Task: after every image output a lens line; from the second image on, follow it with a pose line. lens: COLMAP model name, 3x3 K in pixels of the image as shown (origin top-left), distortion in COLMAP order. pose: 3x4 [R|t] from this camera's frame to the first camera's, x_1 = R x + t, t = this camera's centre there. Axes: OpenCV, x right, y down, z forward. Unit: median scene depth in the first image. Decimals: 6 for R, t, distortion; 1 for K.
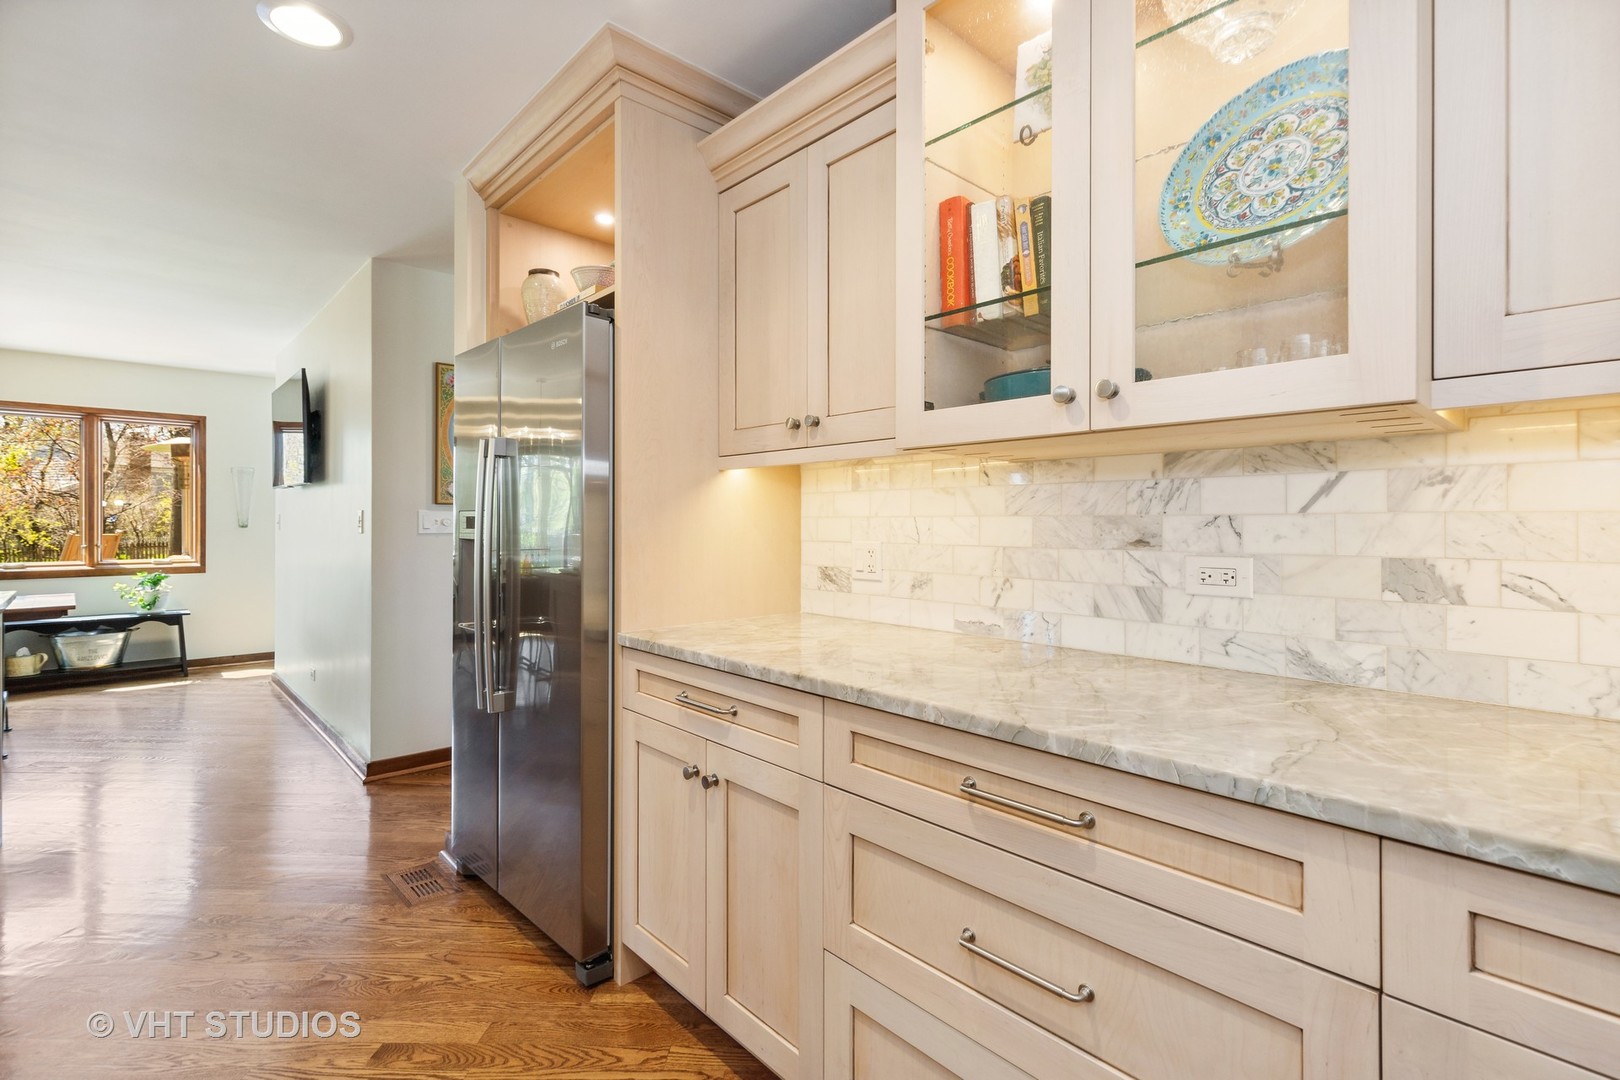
lens RADIAL K [[739.1, 0, 818.9], [0, 739.1, 528.6], [0, 0, 1]] dist [0.008062, 0.000412]
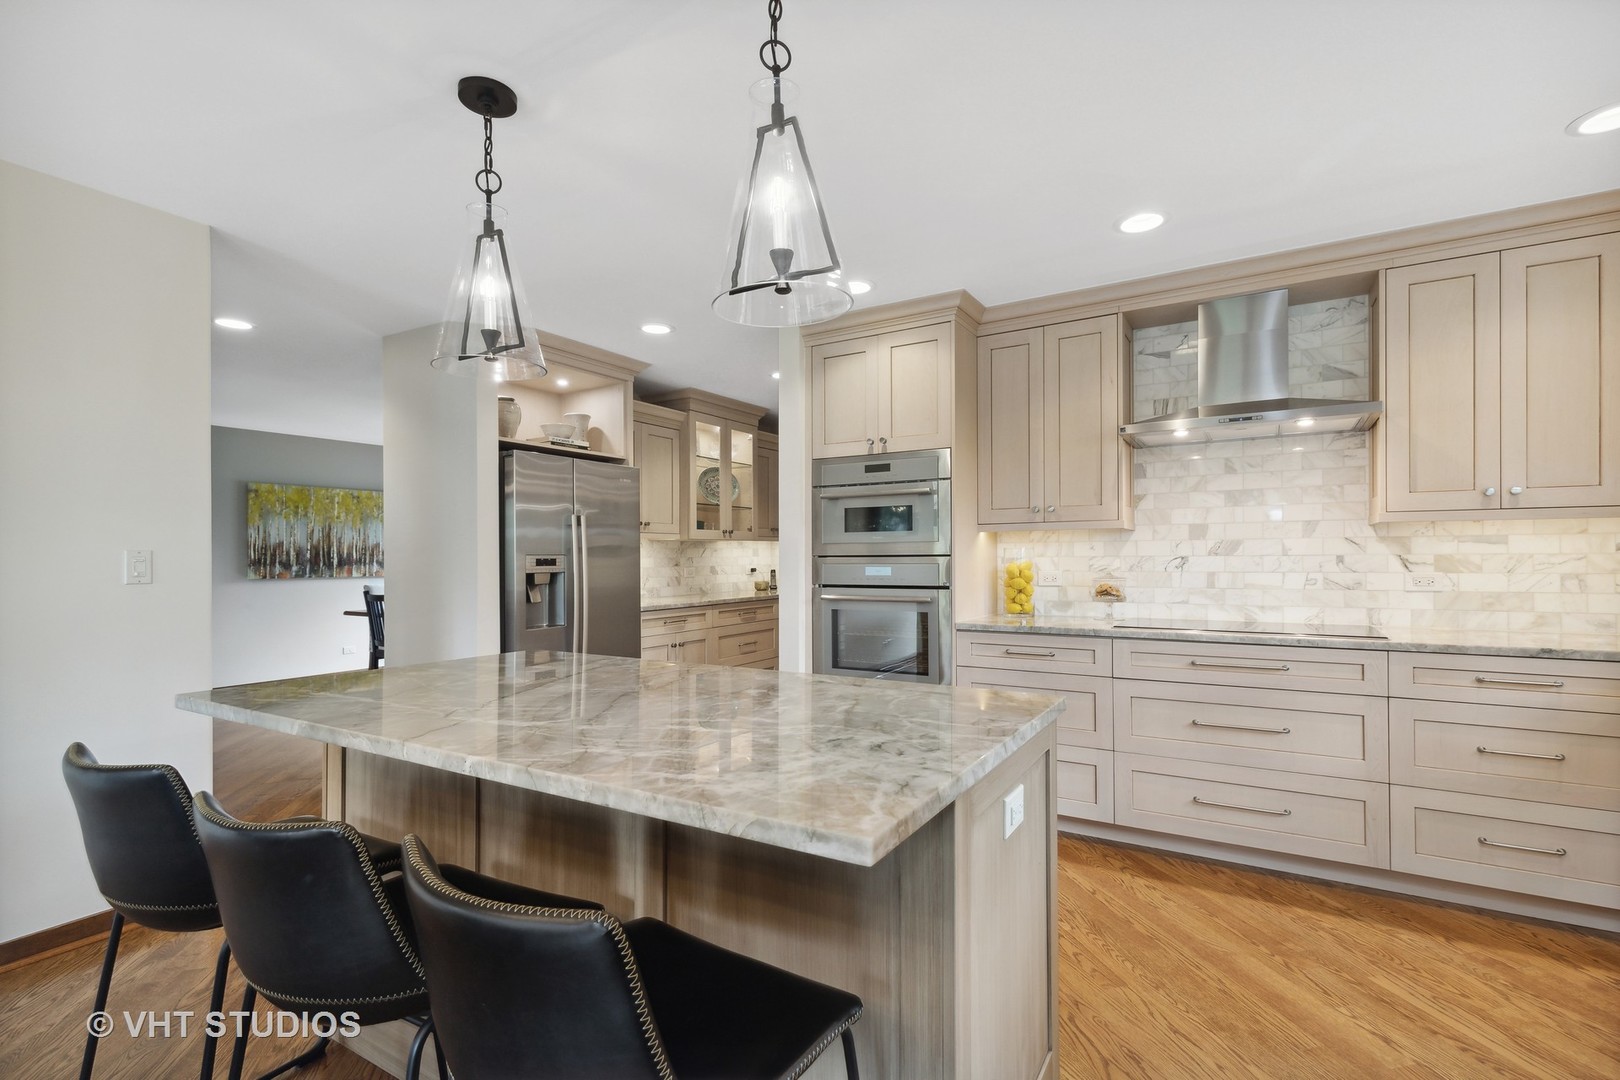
lens RADIAL K [[732.5, 0, 811.5], [0, 732.5, 556.7], [0, 0, 1]] dist [0.001722, -0.000027]
pose [[-0.270188, 0.001042, 0.962807, -0.918130], [0.014842, 0.999885, 0.003083, -0.006354], [-0.962693, 0.015123, -0.270173, 0.372734]]
